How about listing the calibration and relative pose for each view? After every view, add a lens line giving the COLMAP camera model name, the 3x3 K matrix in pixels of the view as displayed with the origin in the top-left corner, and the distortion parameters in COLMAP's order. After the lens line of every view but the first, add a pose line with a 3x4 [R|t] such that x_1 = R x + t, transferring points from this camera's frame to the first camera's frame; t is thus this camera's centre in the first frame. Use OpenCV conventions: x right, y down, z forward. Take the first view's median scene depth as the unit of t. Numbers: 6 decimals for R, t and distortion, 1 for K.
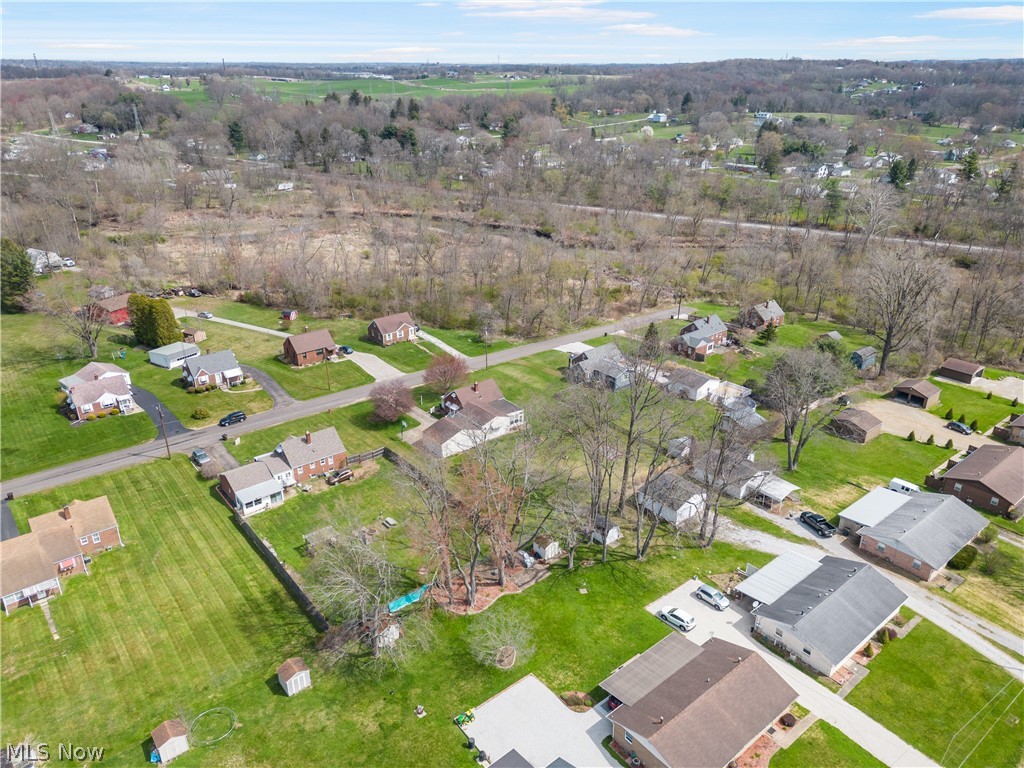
lens RADIAL K [[712.4, 0, 517.5], [0, 712.4, 380.7], [0, 0, 1]] dist [0.087100, -0.090372]
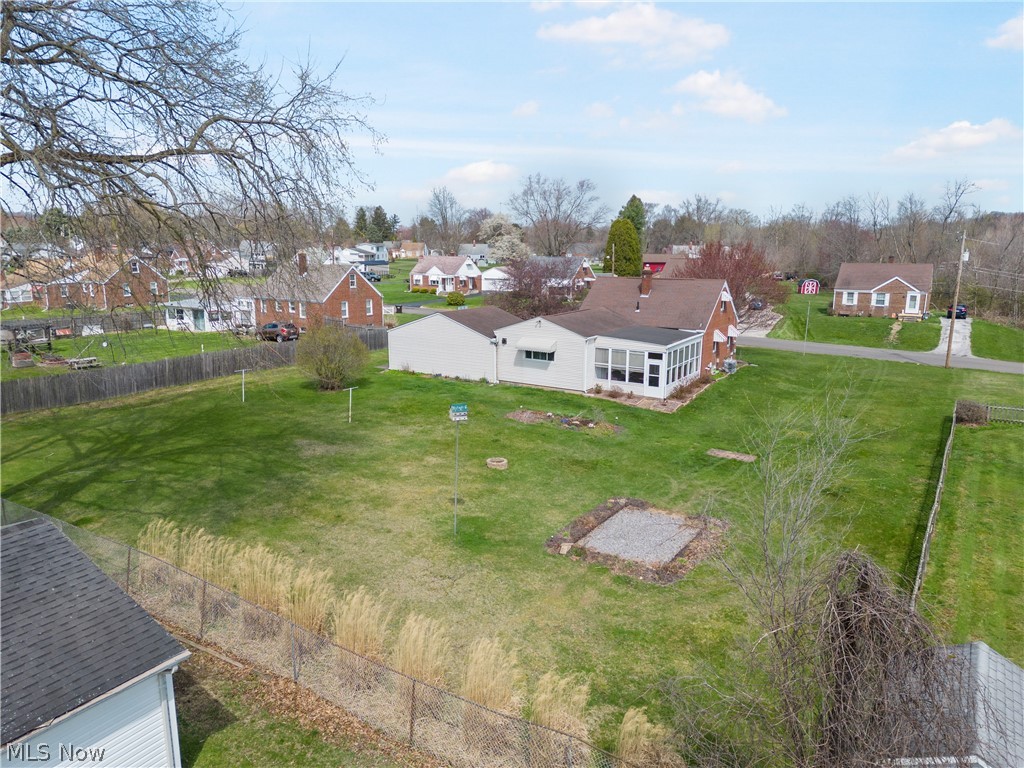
lens RADIAL K [[712.4, 0, 517.5], [0, 712.4, 380.7], [0, 0, 1]] dist [0.087100, -0.090372]
pose [[0.314544, 0.181007, -0.931825, 0.262010], [-0.378950, 0.923979, 0.051566, 0.060275], [0.870321, 0.336895, 0.359225, 0.829477]]
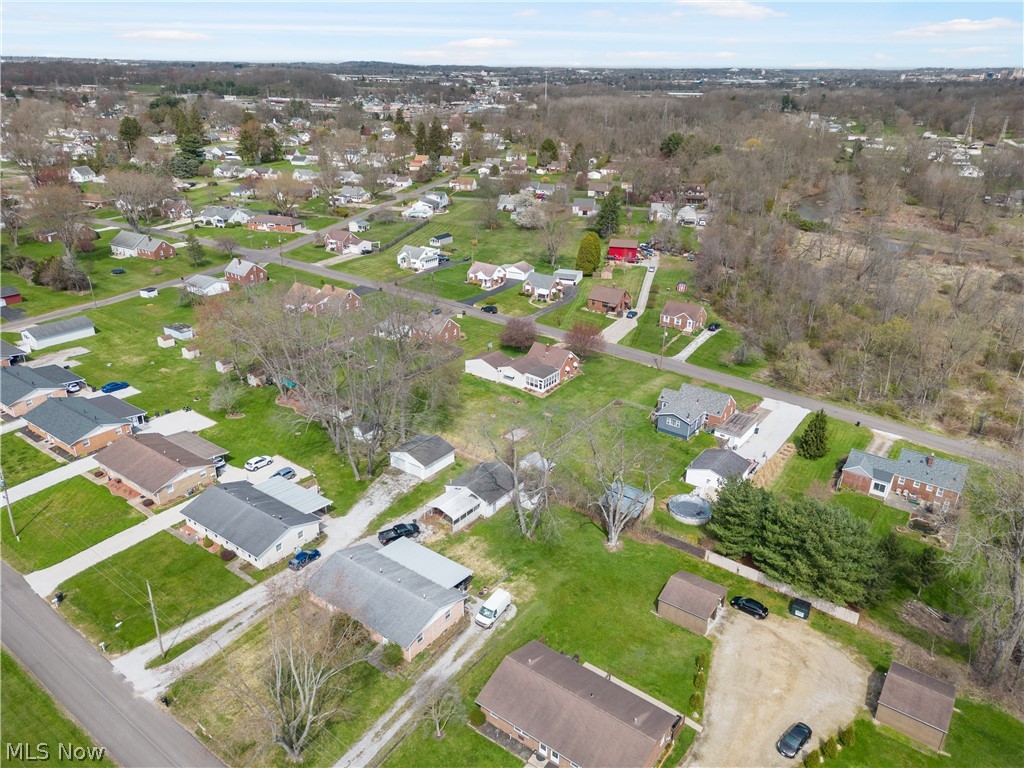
lens RADIAL K [[712.4, 0, 517.5], [0, 712.4, 380.7], [0, 0, 1]] dist [0.087100, -0.090372]
pose [[0.248938, 0.385401, -0.888536, 0.932423], [-0.396106, 0.877696, 0.269723, -0.227023], [0.883816, 0.284810, 0.371152, 0.558740]]
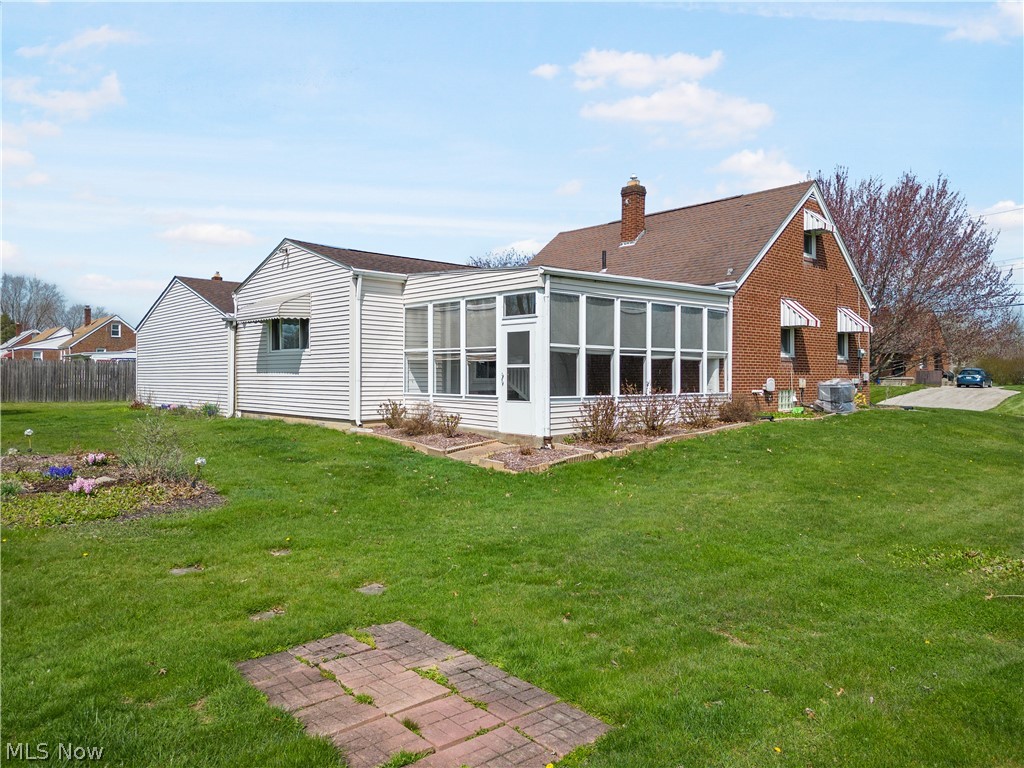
lens RADIAL K [[712.4, 0, 517.5], [0, 712.4, 380.7], [0, 0, 1]] dist [0.087100, -0.090372]
pose [[0.051191, 0.002227, -0.998686, 0.098884], [-0.397250, 0.917528, -0.018316, 0.055744], [0.916281, 0.397666, 0.047854, 0.980254]]
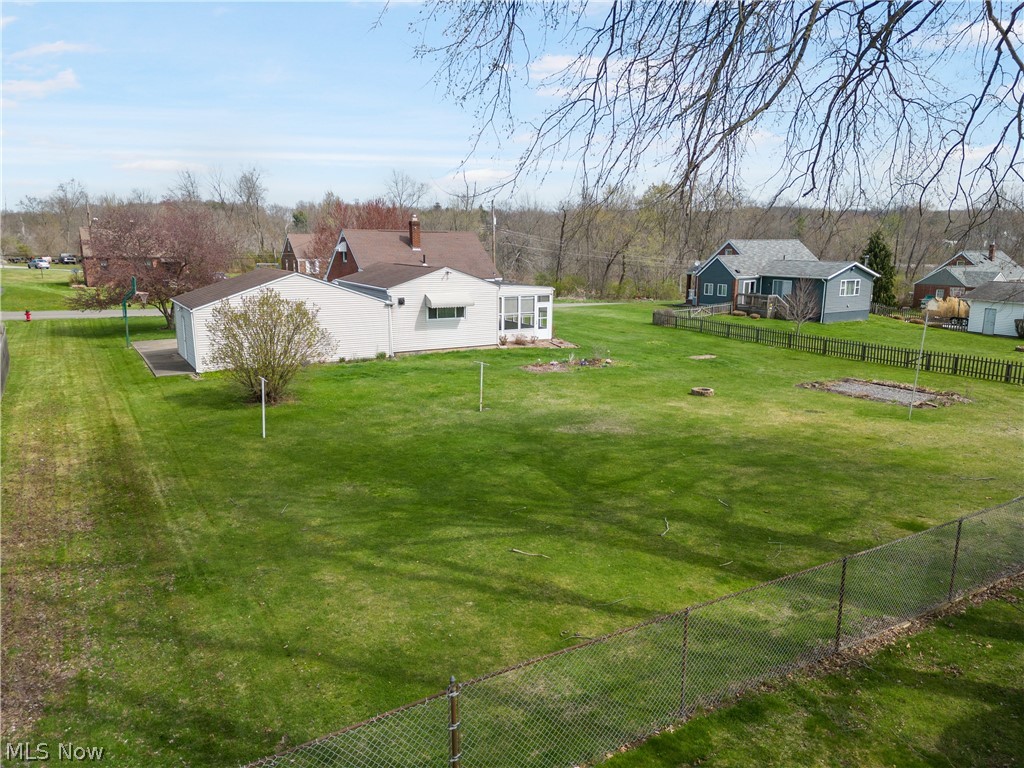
lens RADIAL K [[712.4, 0, 517.5], [0, 712.4, 380.7], [0, 0, 1]] dist [0.087100, -0.090372]
pose [[0.992247, 0.026542, -0.121416, 0.030782], [-0.051805, 0.976343, -0.209929, 0.142457], [0.112972, 0.214591, 0.970148, 0.694382]]
